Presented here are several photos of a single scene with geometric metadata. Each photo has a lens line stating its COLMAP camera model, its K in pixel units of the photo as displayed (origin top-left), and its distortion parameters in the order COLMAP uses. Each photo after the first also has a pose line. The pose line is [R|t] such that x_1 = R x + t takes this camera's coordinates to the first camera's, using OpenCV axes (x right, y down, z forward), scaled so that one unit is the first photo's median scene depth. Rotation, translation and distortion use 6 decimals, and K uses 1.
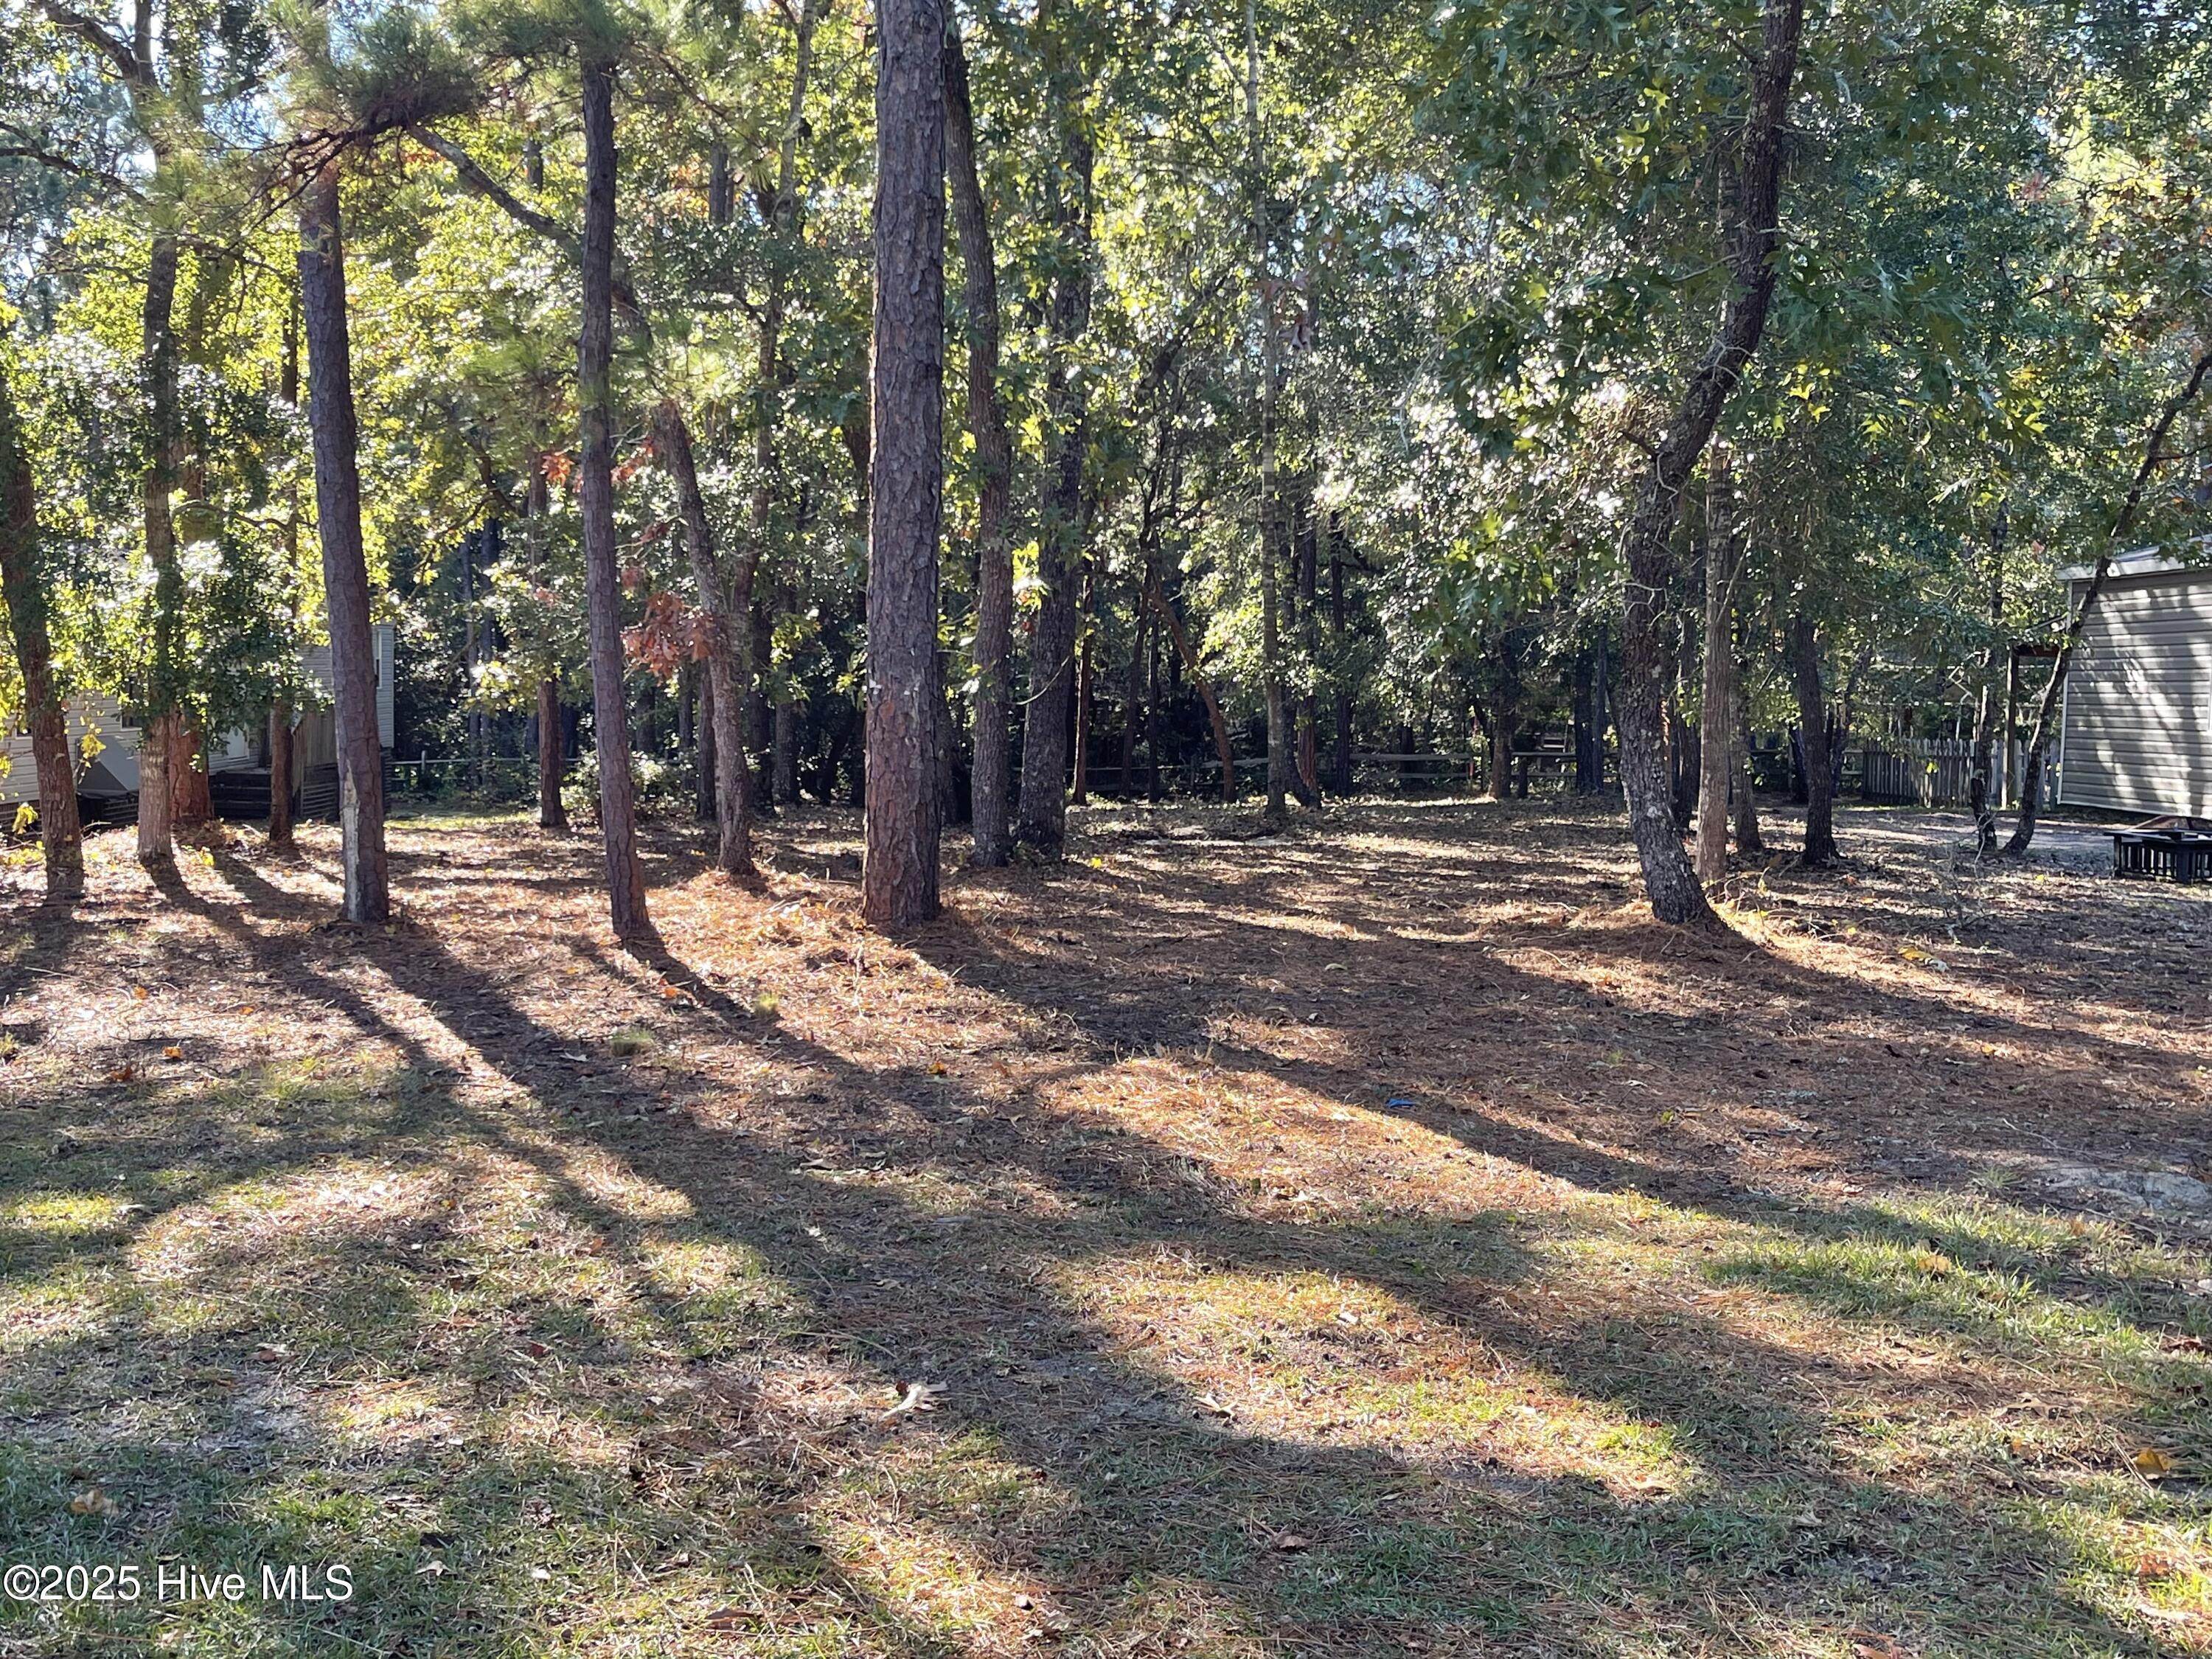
lens RADIAL K [[2377.4, 0, 1095.0], [0, 2377.4, 839.0], [0, 0, 1]] dist [0.058000, 0.000000]
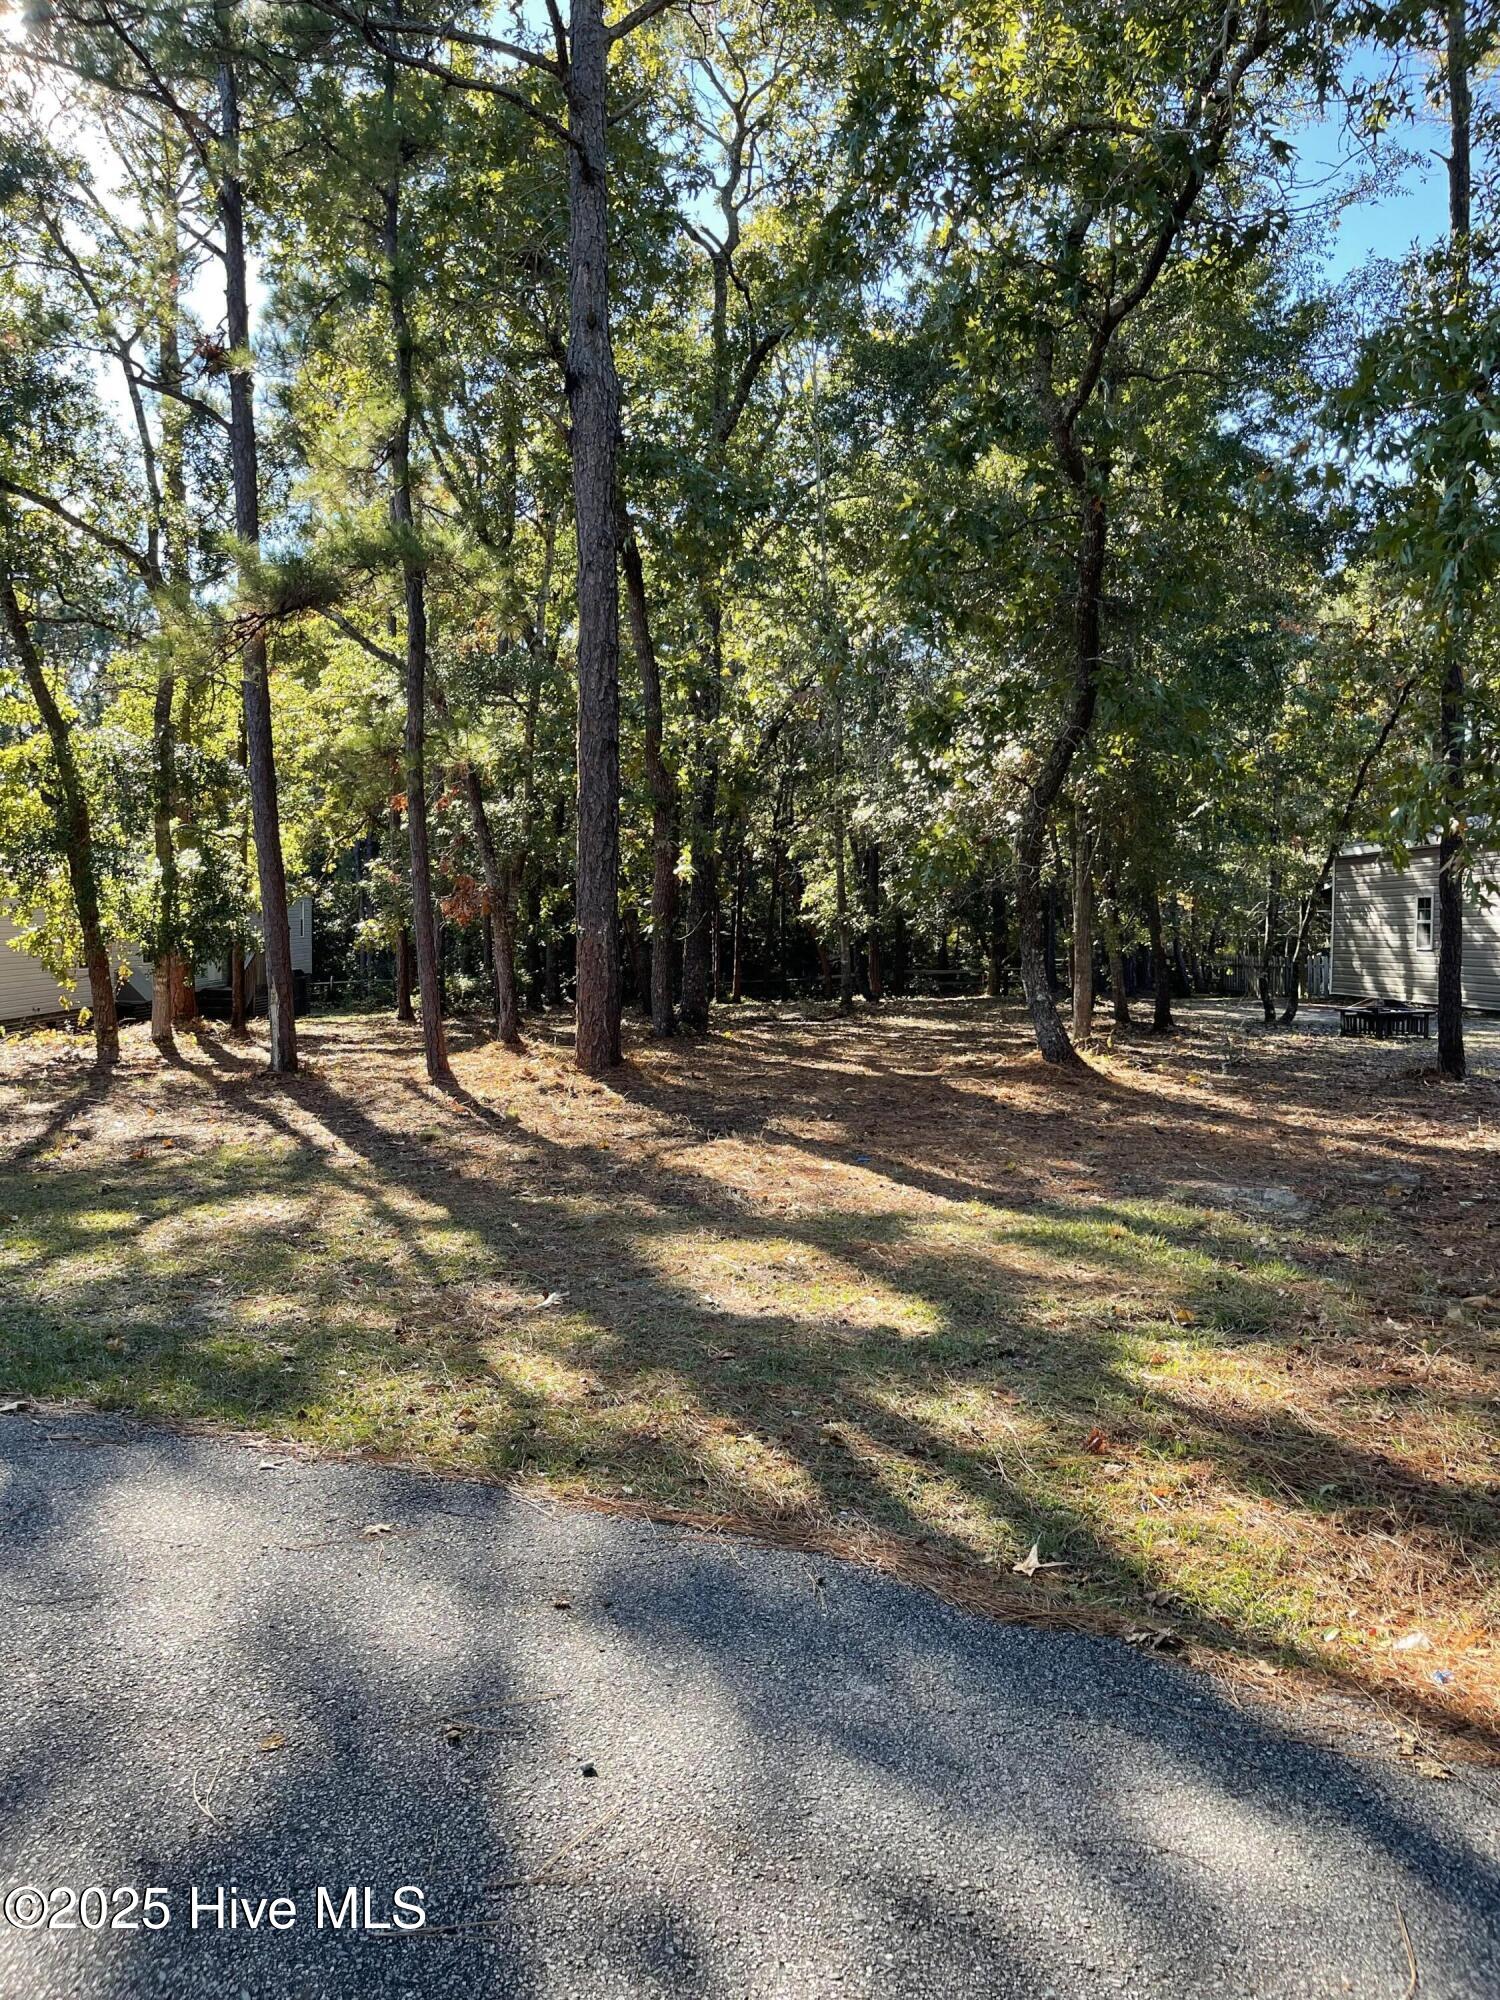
lens RADIAL K [[1510.7, 0, 760.3], [0, 1510.7, 997.4], [0, 0, 1]] dist [0.051665, -0.011476]
pose [[0.999919, -0.012573, -0.001841, 0.031538], [0.012533, 0.999713, -0.020407, 0.007058], [0.002097, 0.020383, 0.999790, -0.068581]]
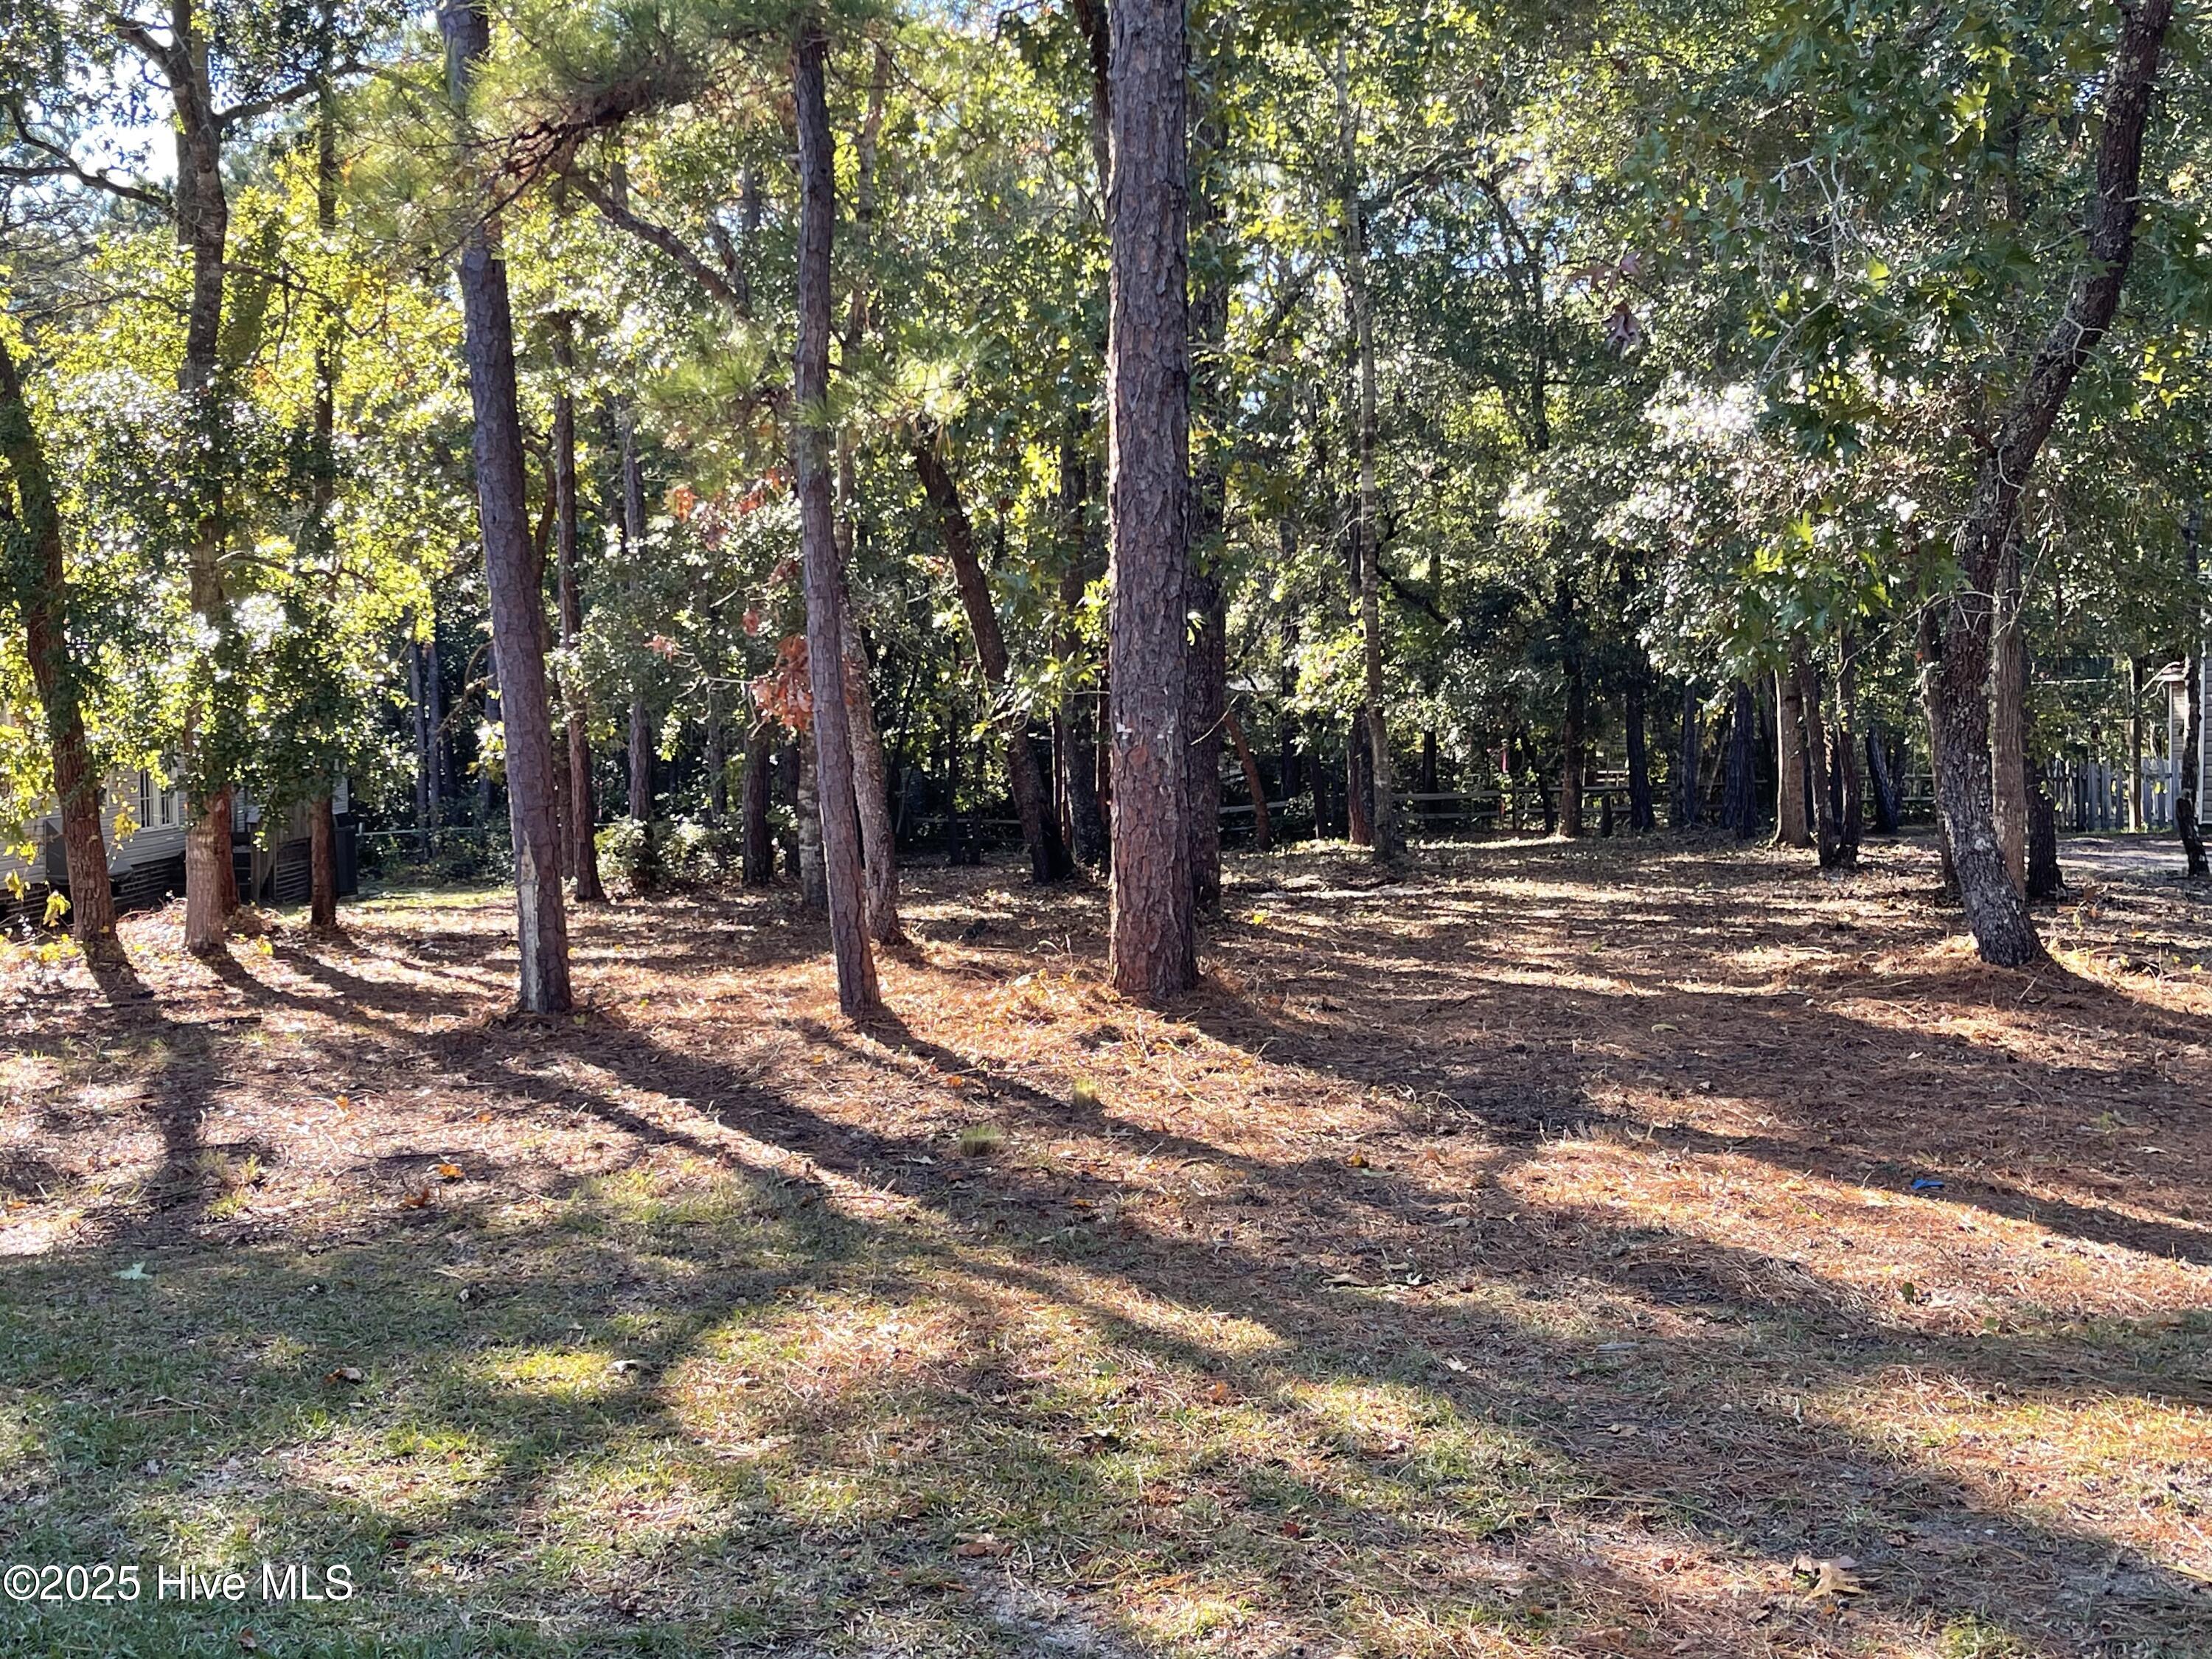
lens RADIAL K [[2524.7, 0, 1109.5], [0, 2524.7, 826.0], [0, 0, 1]] dist [0.068511, 0.000000]
pose [[0.998714, -0.030895, 0.040198, -0.115249], [0.031951, 0.999154, -0.025902, -0.003028], [-0.039363, 0.027153, 0.998856, 0.041733]]
